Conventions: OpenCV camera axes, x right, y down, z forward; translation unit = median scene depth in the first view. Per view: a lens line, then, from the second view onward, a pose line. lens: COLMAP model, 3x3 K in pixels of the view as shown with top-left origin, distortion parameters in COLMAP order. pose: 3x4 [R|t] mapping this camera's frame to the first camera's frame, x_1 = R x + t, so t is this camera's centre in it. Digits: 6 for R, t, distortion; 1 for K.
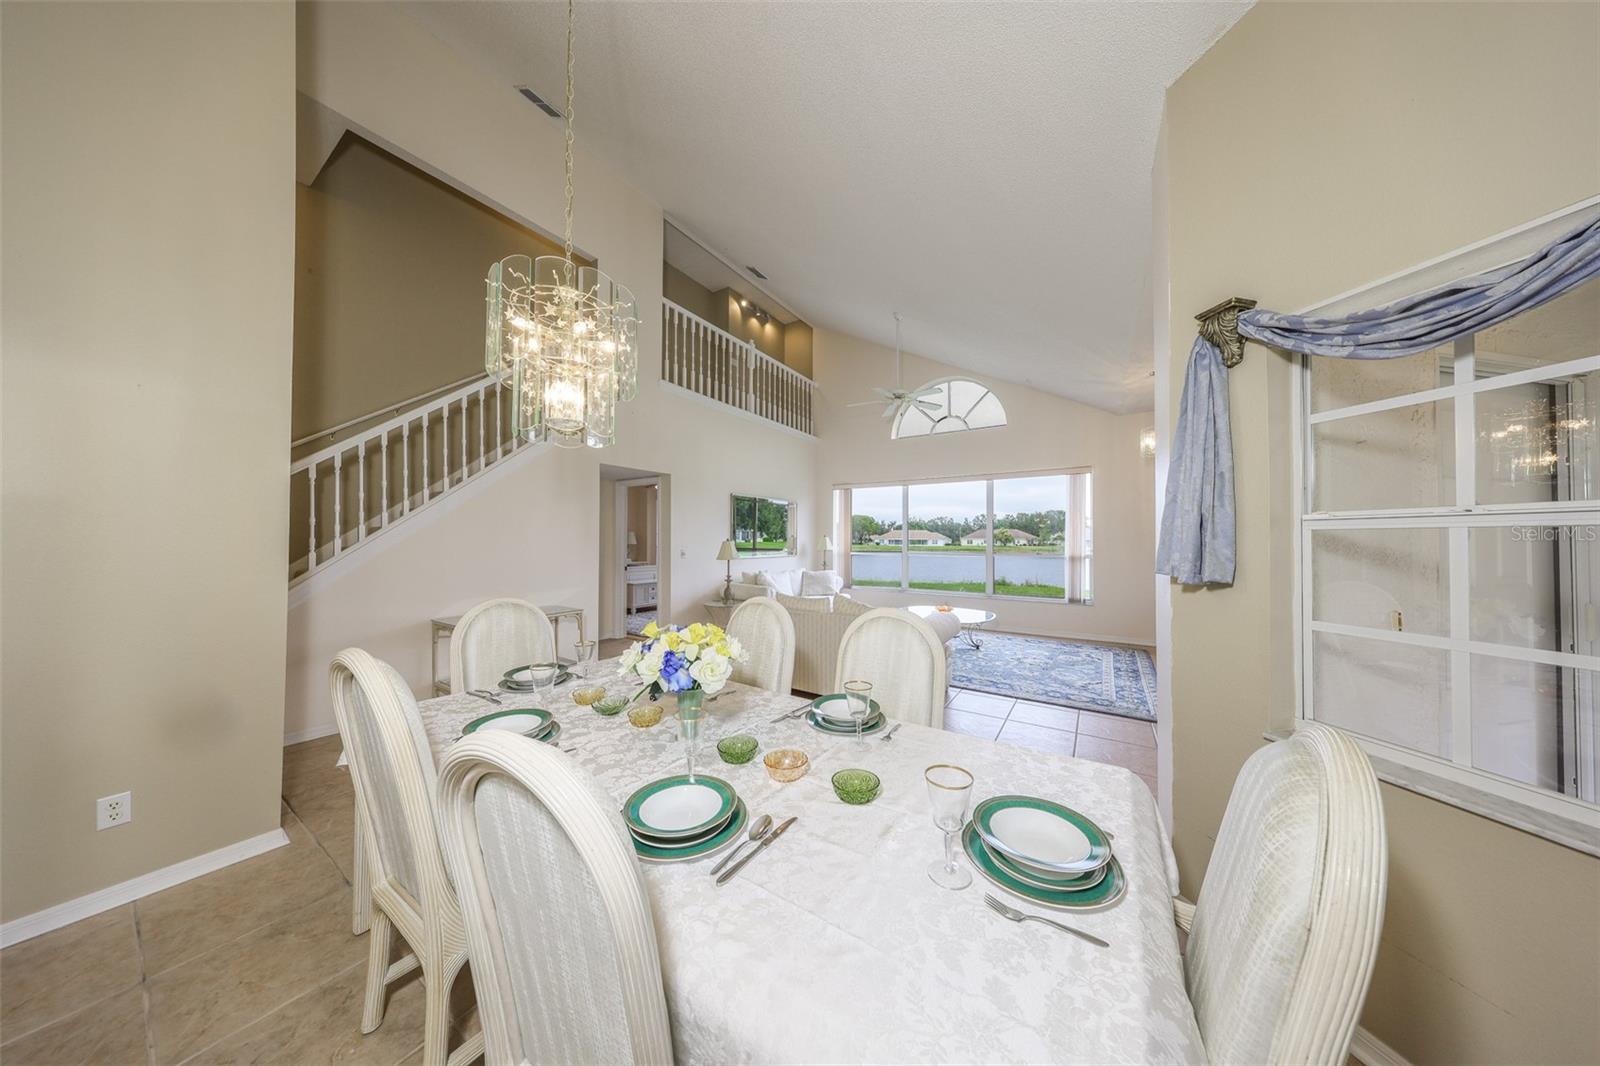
lens RADIAL K [[465.4, 0, 802.3], [0, 465.4, 536.7], [0, 0, 1]] dist [0.000695, 0.000003]
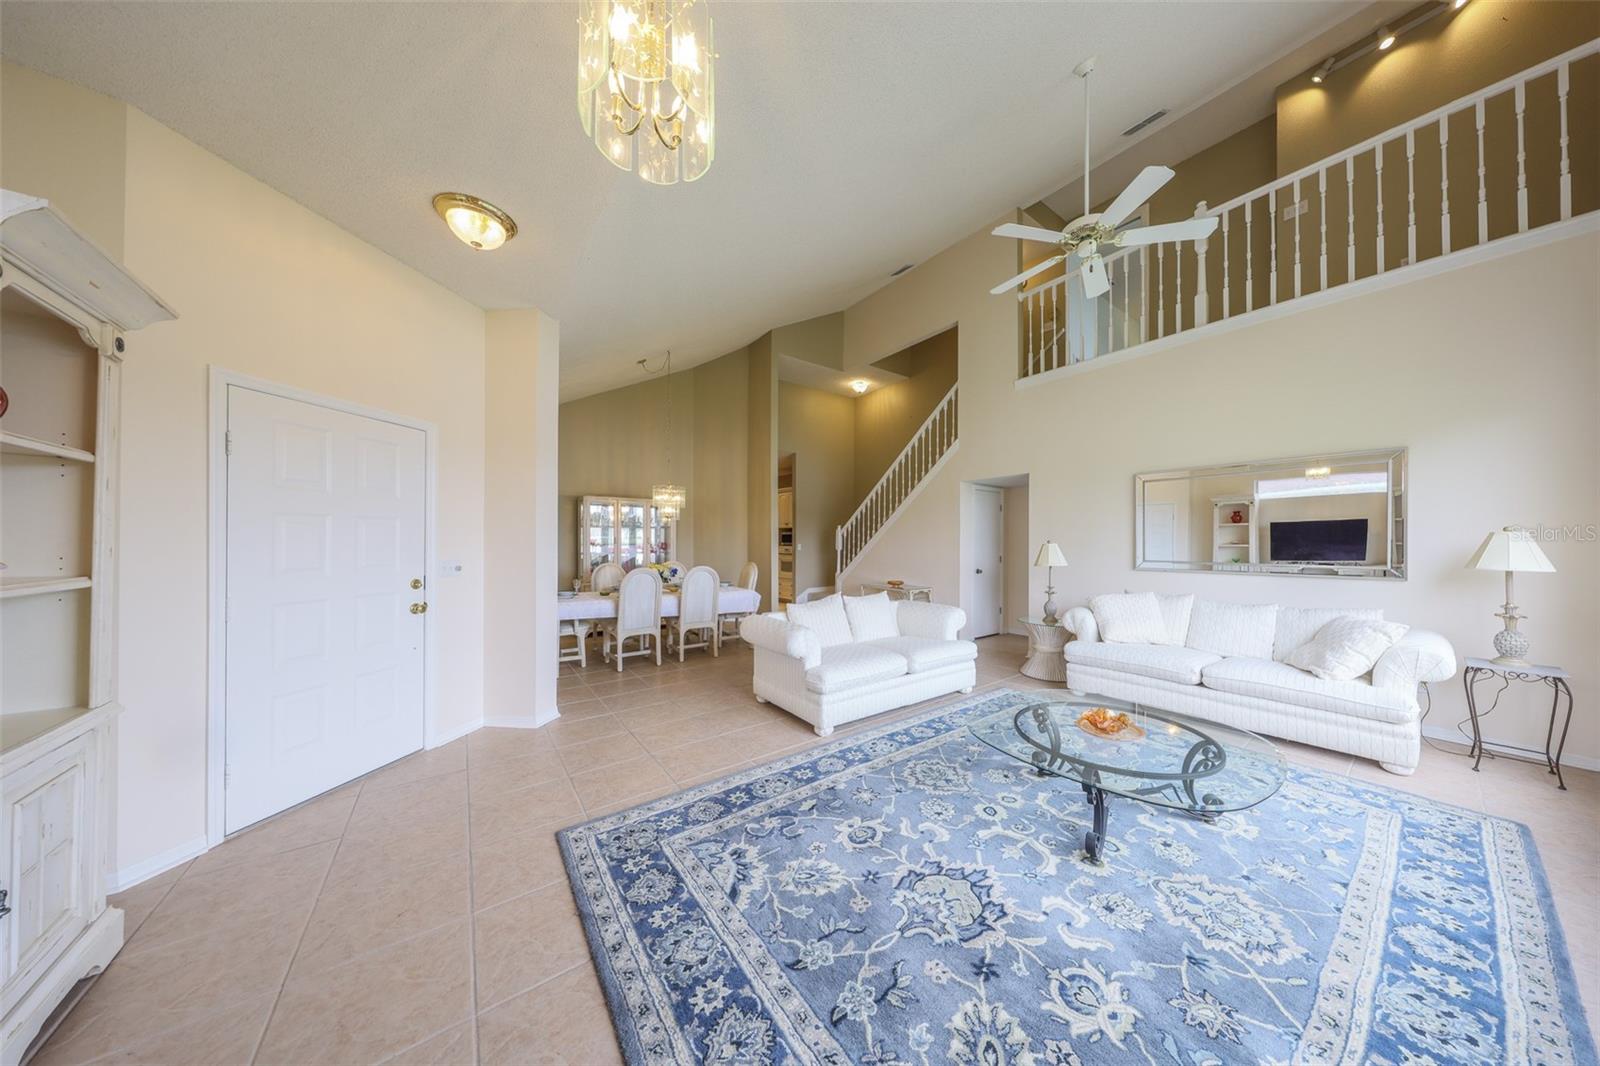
lens RADIAL K [[473.2, 0, 823.5], [0, 473.2, 537.9], [0, 0, 1]] dist [0.000599, 0.000000]
pose [[-0.339246, -0.012236, -0.940618, 0.560740], [0.004872, 0.999879, -0.014764, 0.007745], [0.940685, -0.009592, -0.339145, 0.681845]]
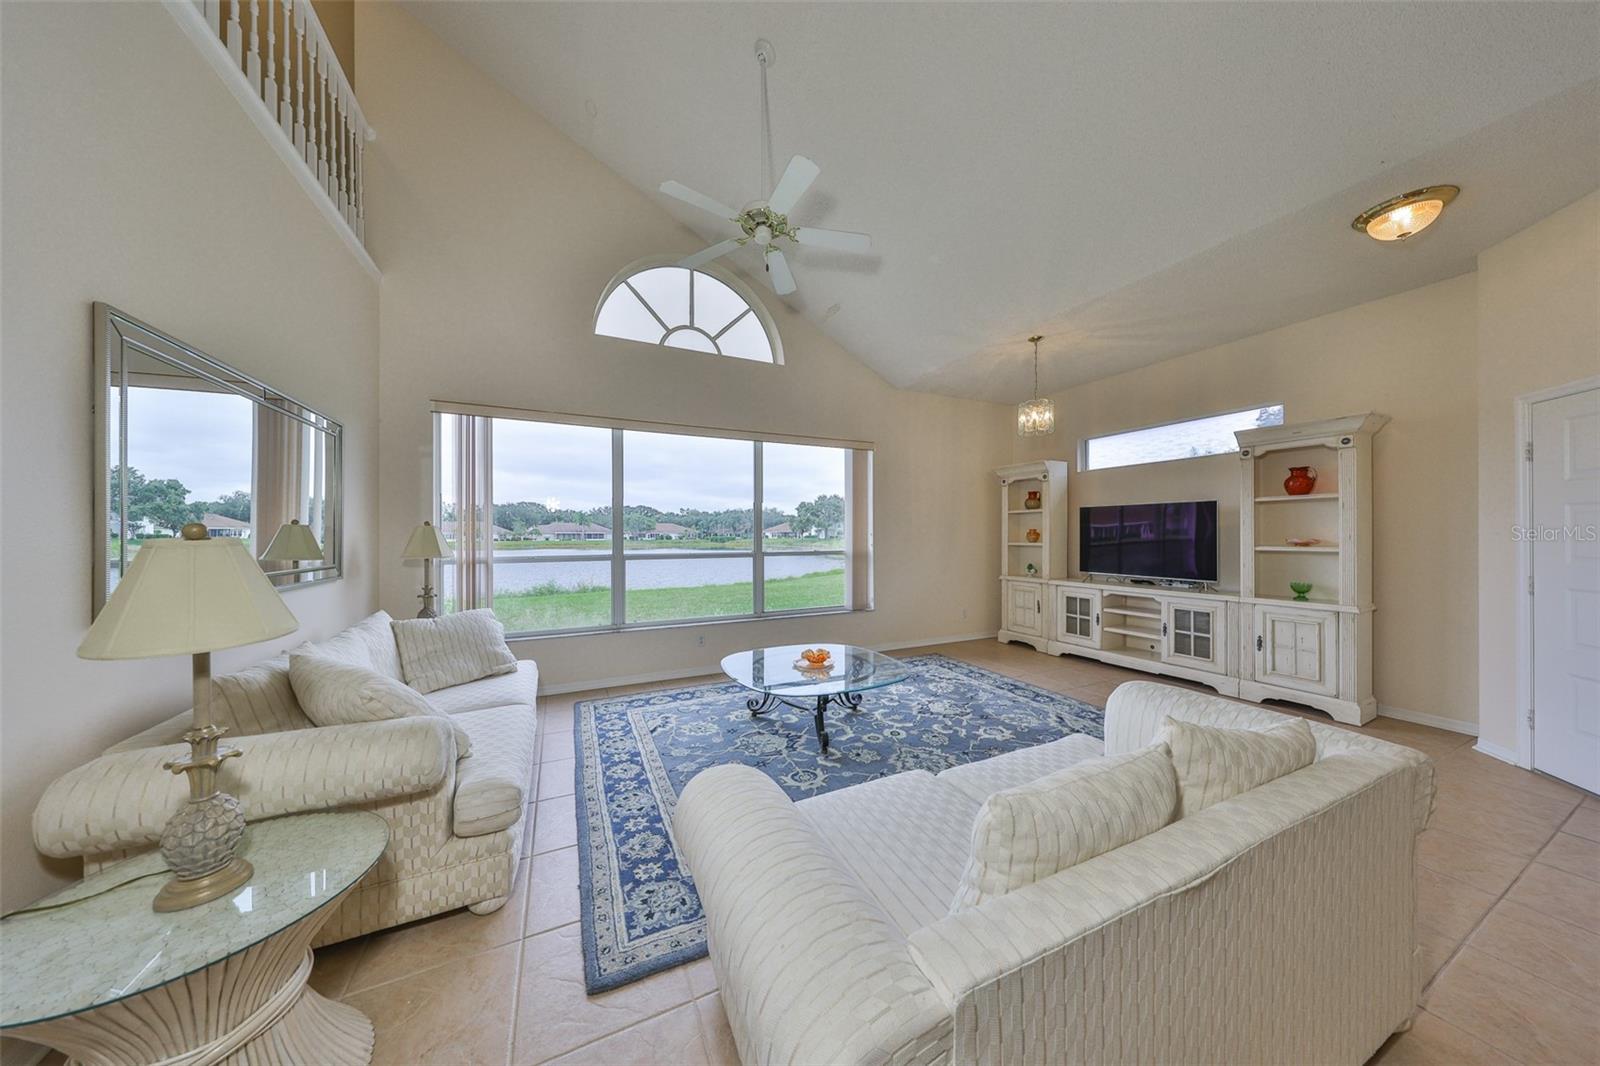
lens RADIAL K [[488.4, 0, 804.2], [0, 488.4, 534.5], [0, 0, 1]] dist [-0.001072, -0.000045]
pose [[0.516935, -0.004188, 0.856015, -0.147008], [-0.002253, 0.999978, 0.006254, 0.005617], [-0.856022, -0.005162, 0.516914, 0.531752]]
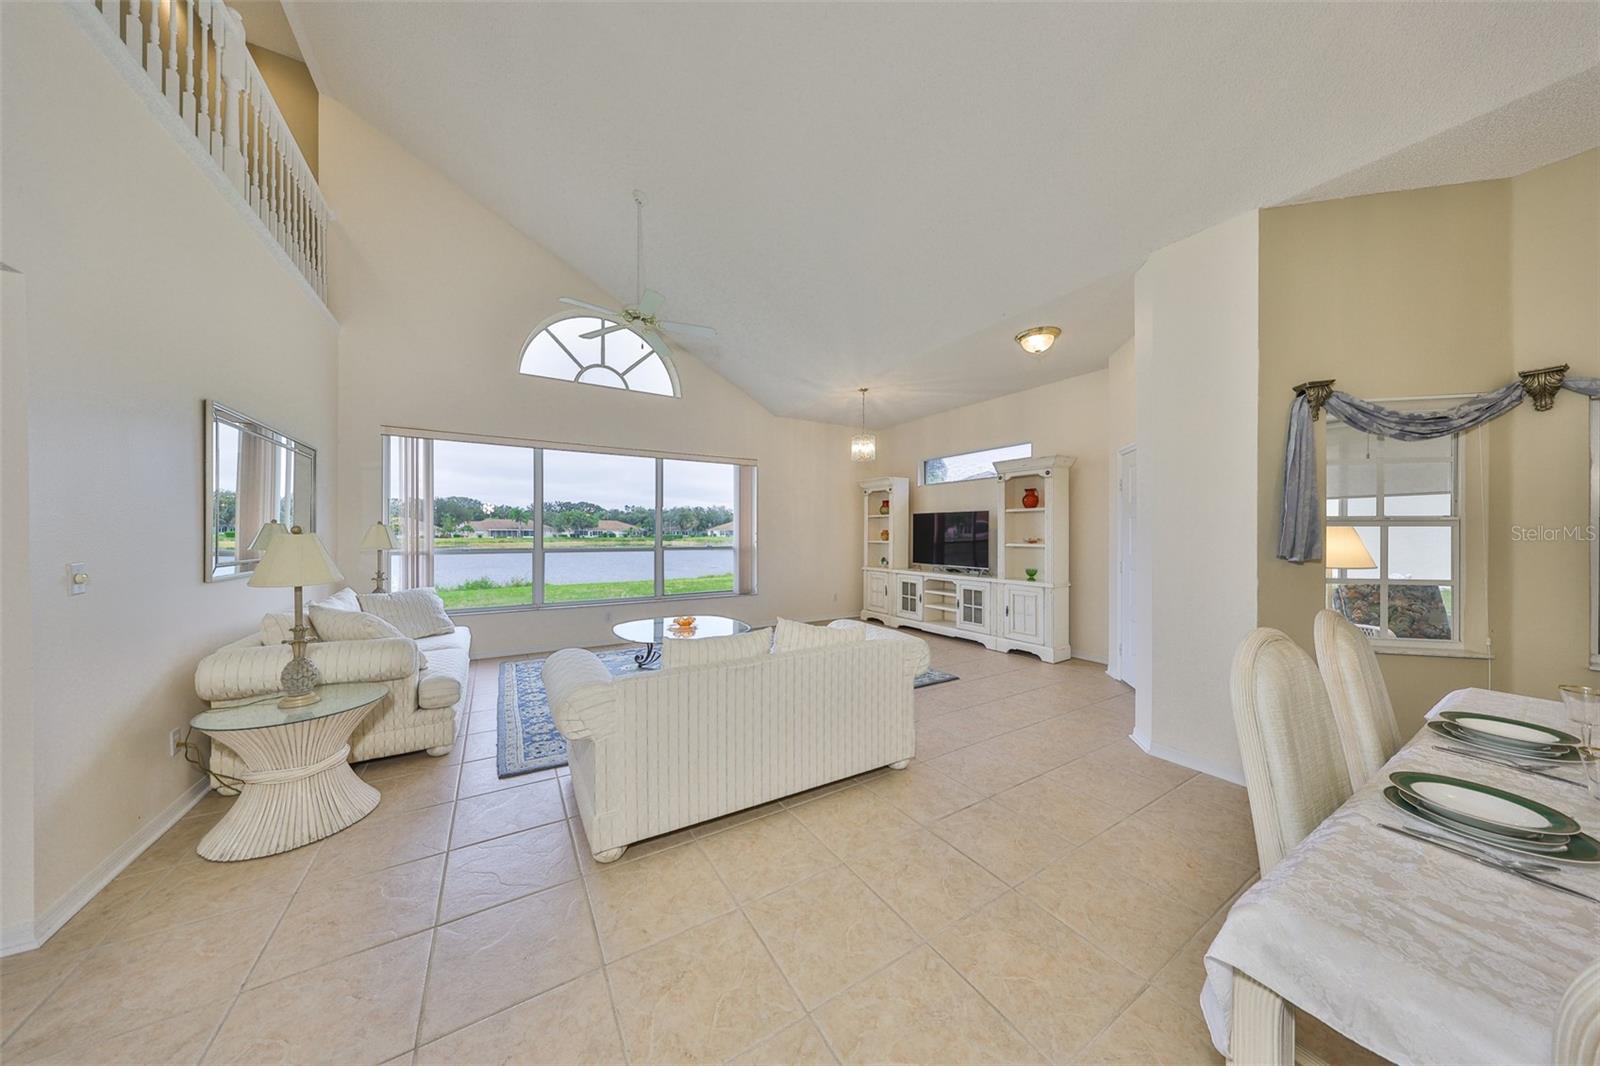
lens RADIAL K [[486.5, 0, 803.5], [0, 486.5, 535.0], [0, 0, 1]] dist [0.000254, 0.000013]
pose [[0.427383, -0.005456, 0.904054, -0.248229], [-0.008289, 0.999916, 0.009954, 0.003017], [-0.904033, -0.011748, 0.427302, 0.359834]]
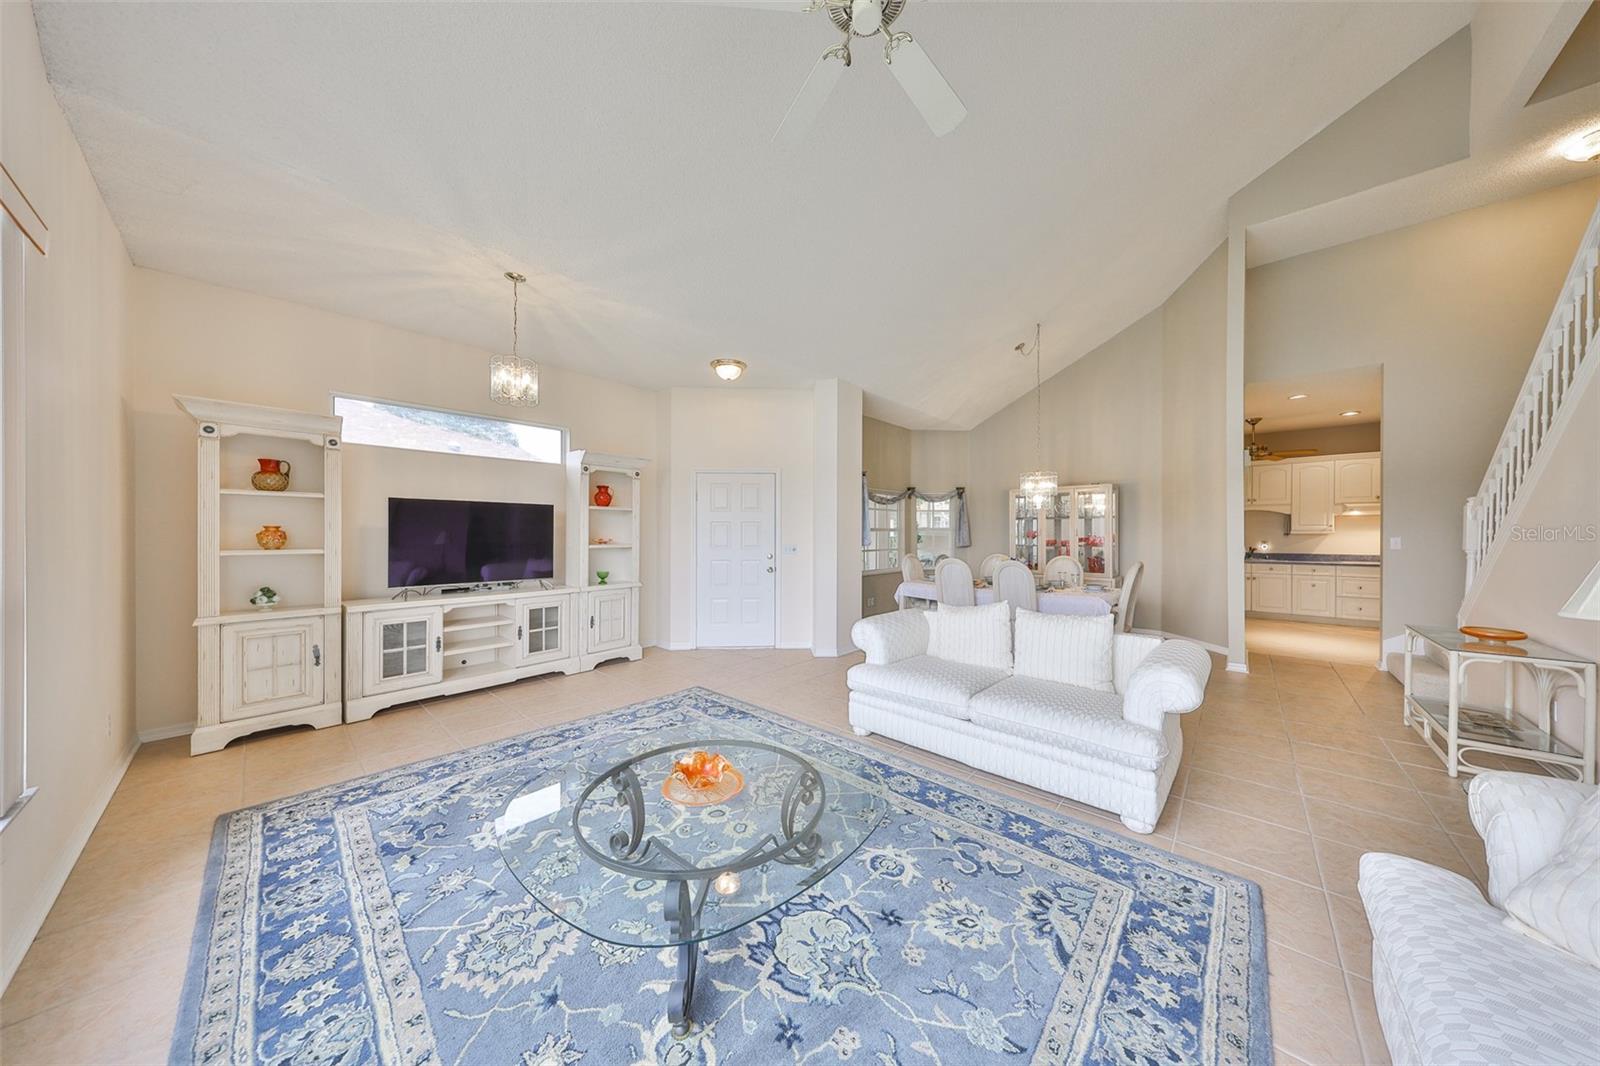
lens RADIAL K [[488.4, 0, 804.2], [0, 488.4, 534.5], [0, 0, 1]] dist [-0.001072, -0.000045]
pose [[-0.987210, -0.005286, 0.159340, 0.145416], [-0.006218, 0.999966, -0.005354, 0.007848], [-0.159306, -0.006277, -0.987209, 0.960666]]
